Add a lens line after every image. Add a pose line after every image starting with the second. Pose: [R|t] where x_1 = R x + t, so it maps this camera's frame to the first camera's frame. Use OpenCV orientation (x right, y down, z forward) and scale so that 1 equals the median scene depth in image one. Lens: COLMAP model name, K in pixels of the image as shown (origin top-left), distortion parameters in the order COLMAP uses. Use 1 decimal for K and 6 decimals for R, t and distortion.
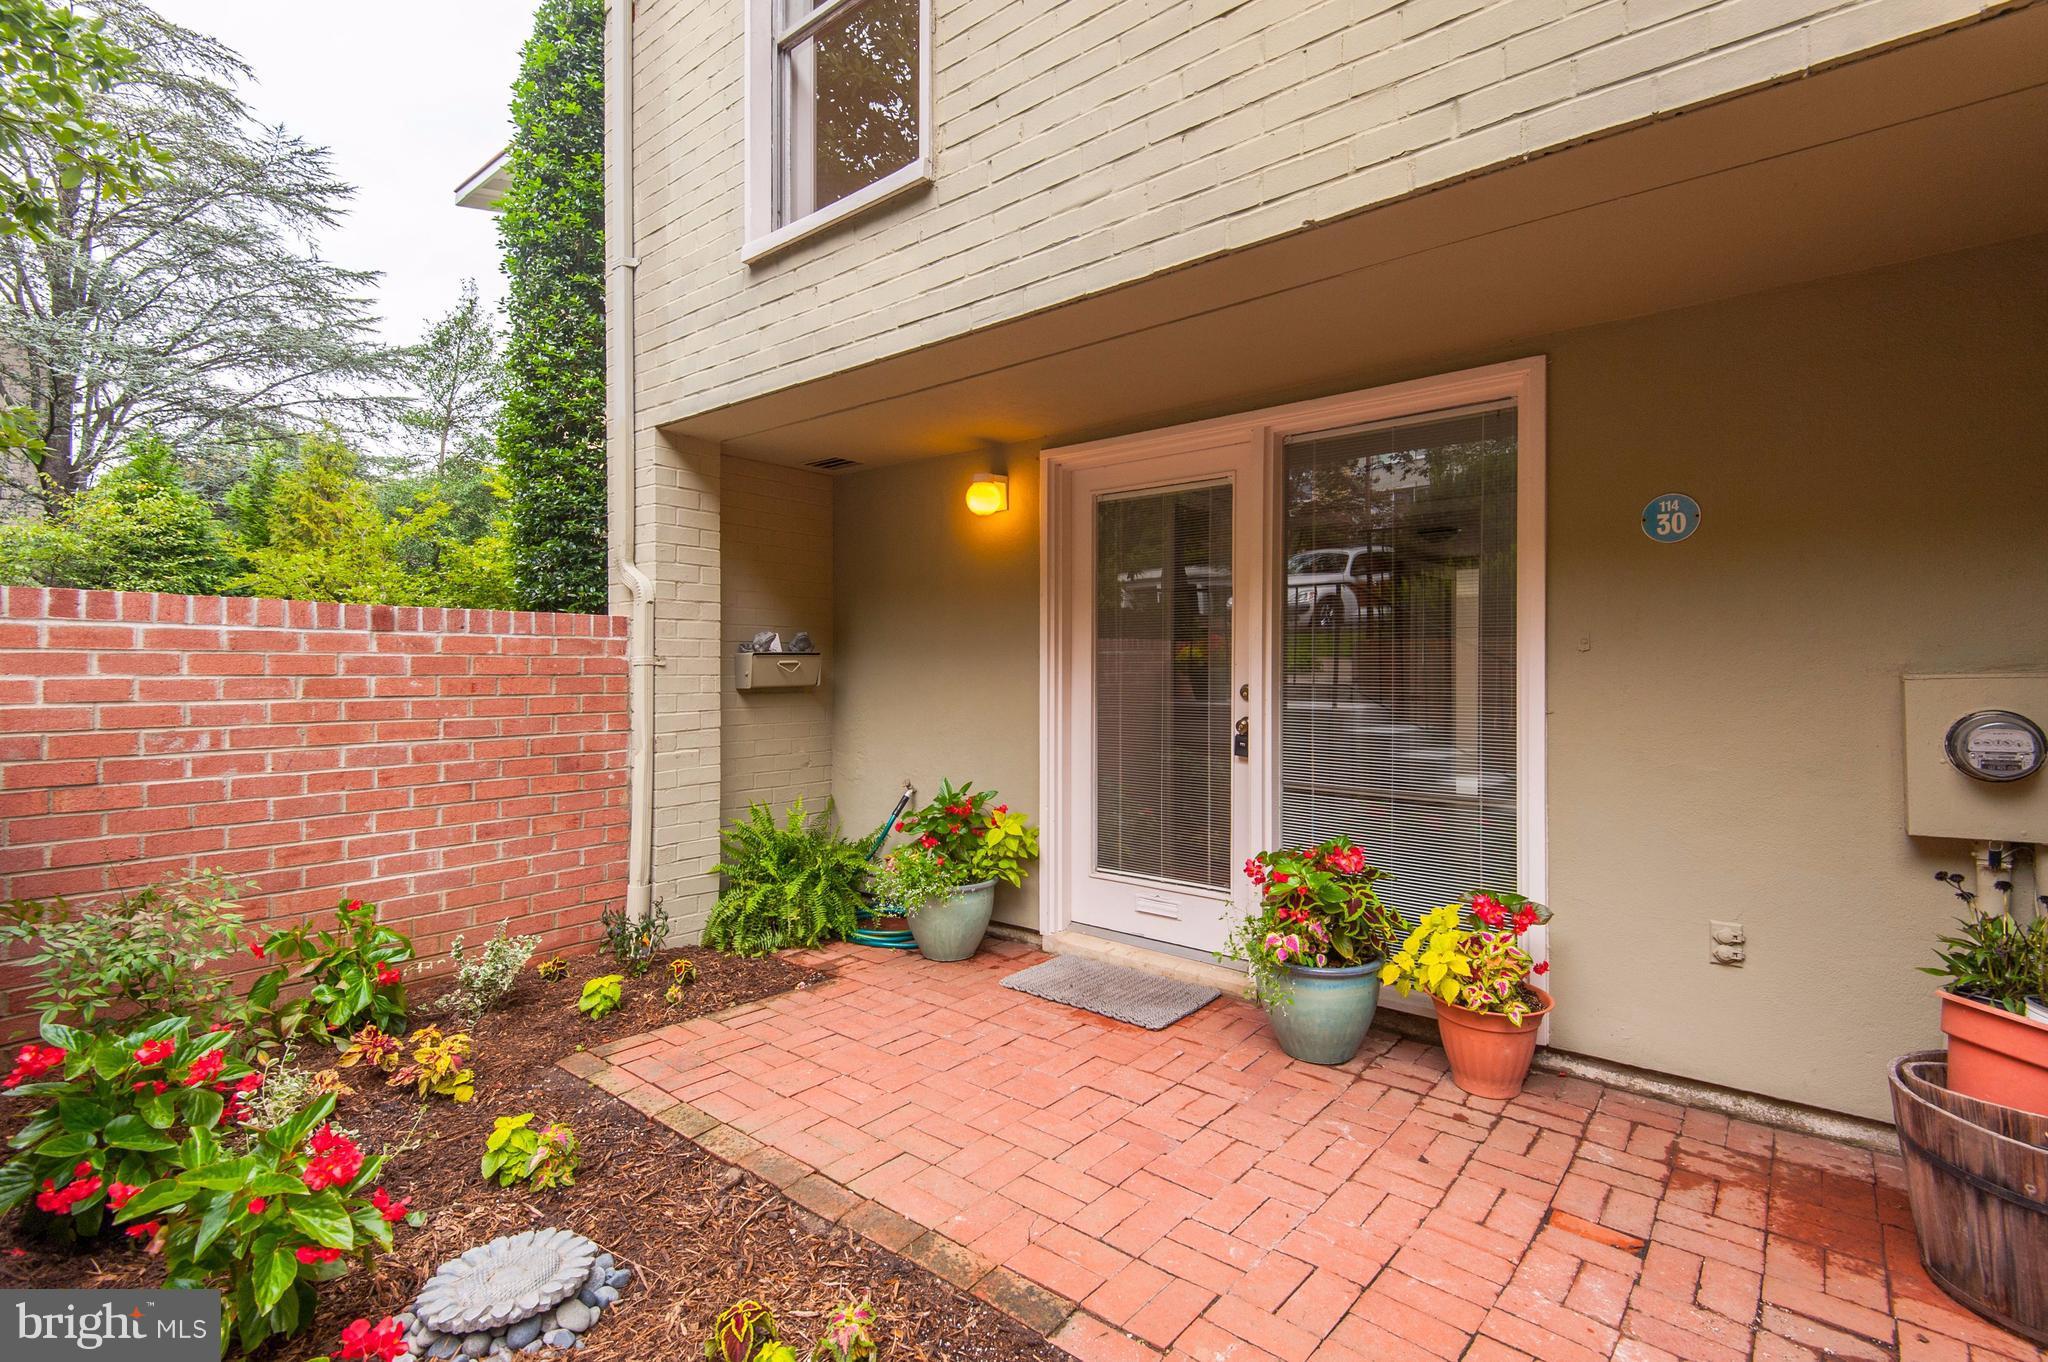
lens RADIAL K [[935.7, 0, 1029.6], [0, 935.7, 677.2], [0, 0, 1]] dist [0.000420, -0.009588]
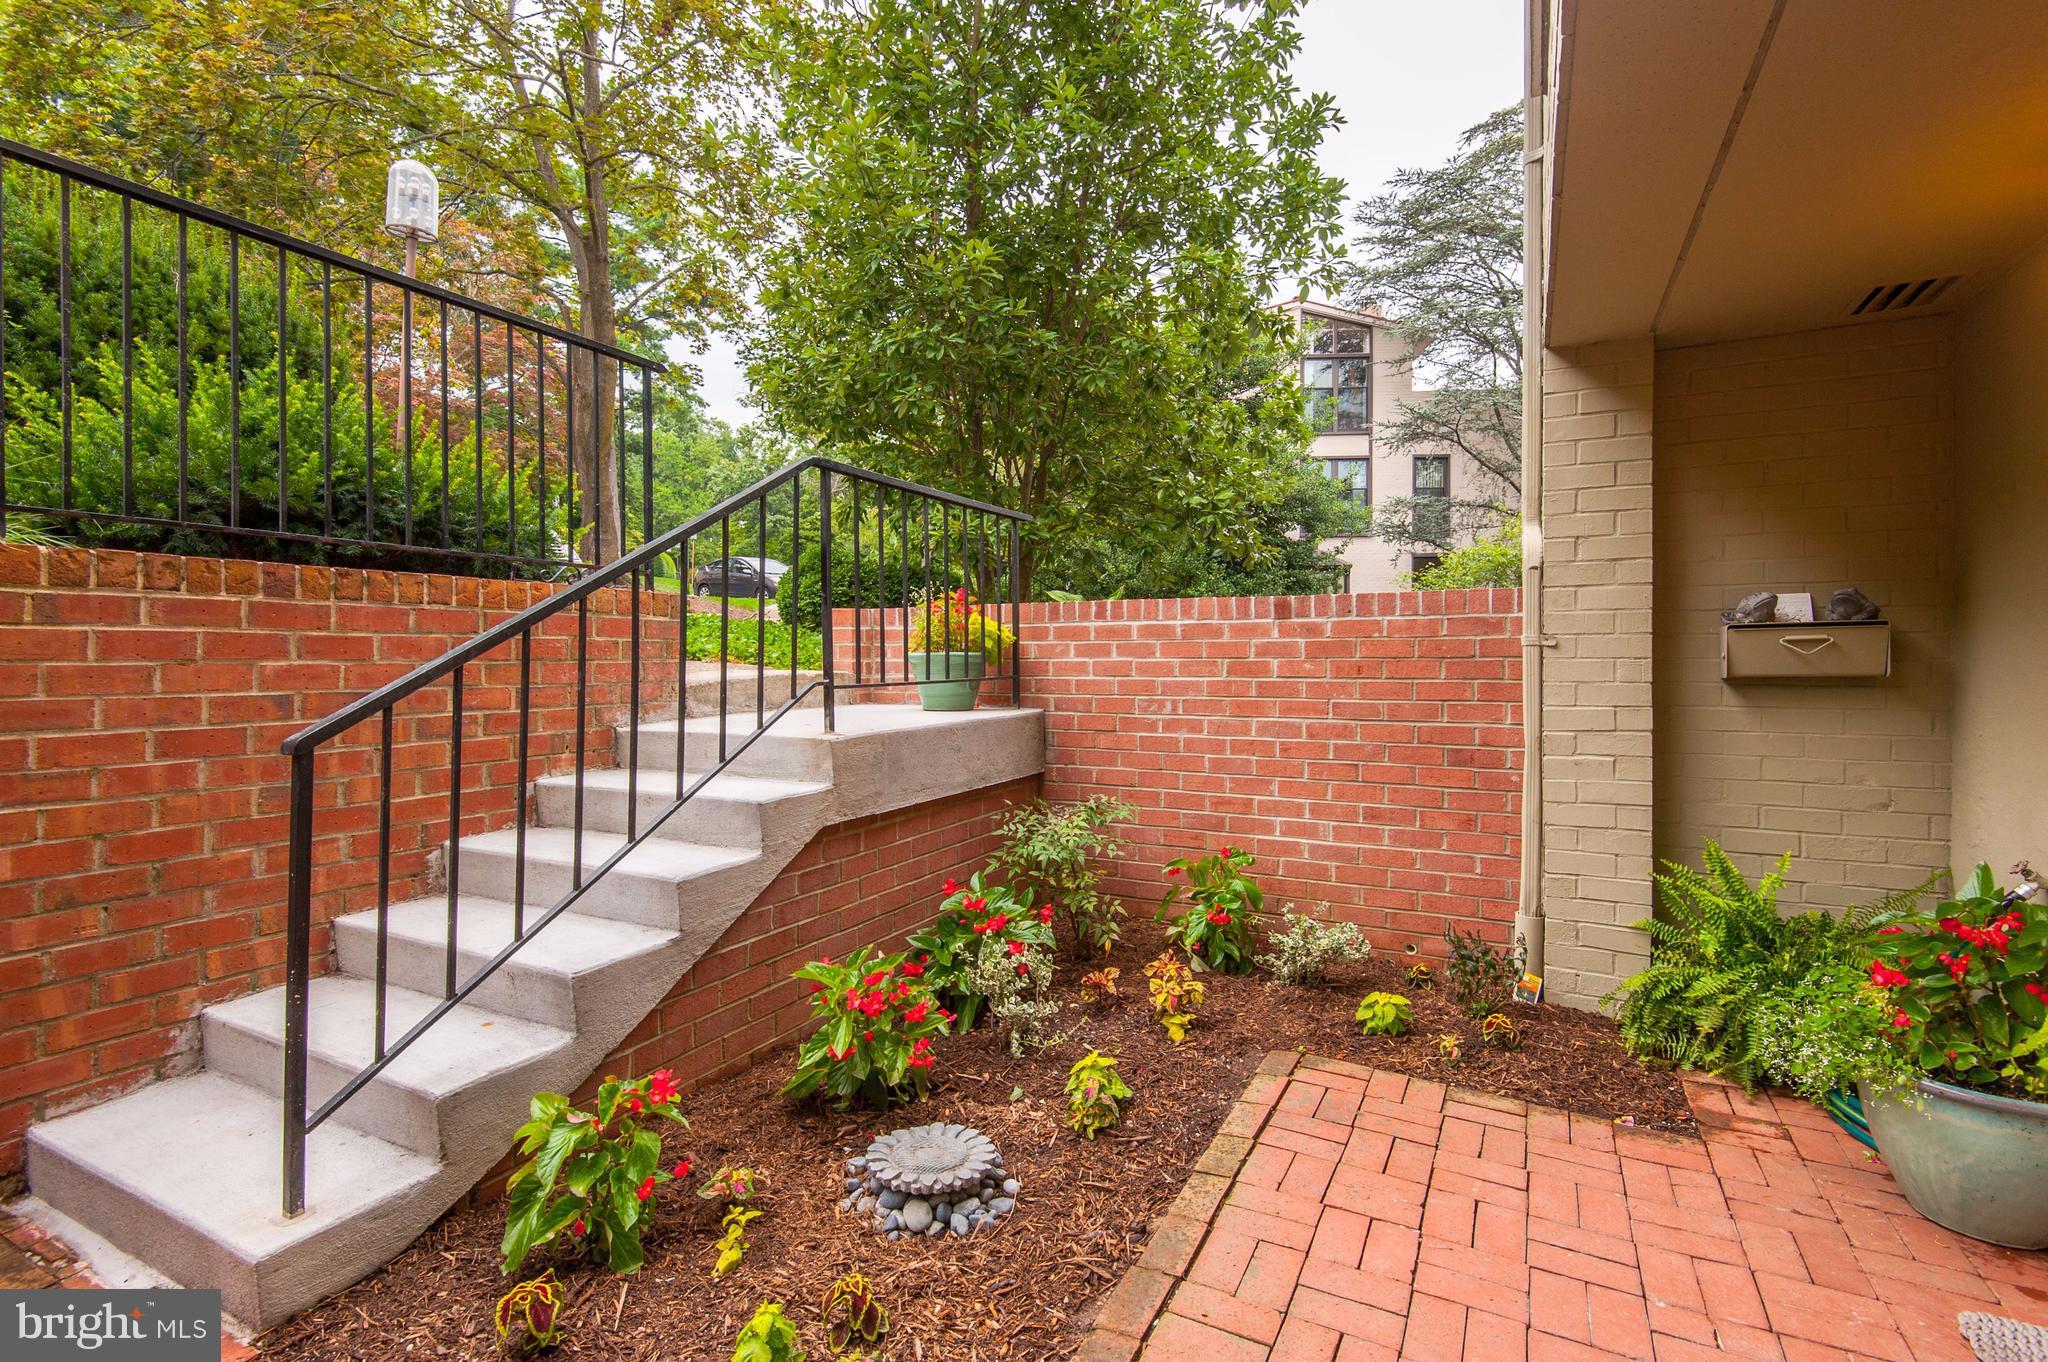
lens RADIAL K [[935.7, 0, 1030.6], [0, 935.7, 665.4], [0, 0, 1]] dist [0.000420, -0.009588]
pose [[0.182499, 0.008754, -0.983167, 0.360179], [-0.001795, 0.999962, 0.008570, -0.002121], [0.983204, 0.000200, 0.182508, 0.494317]]
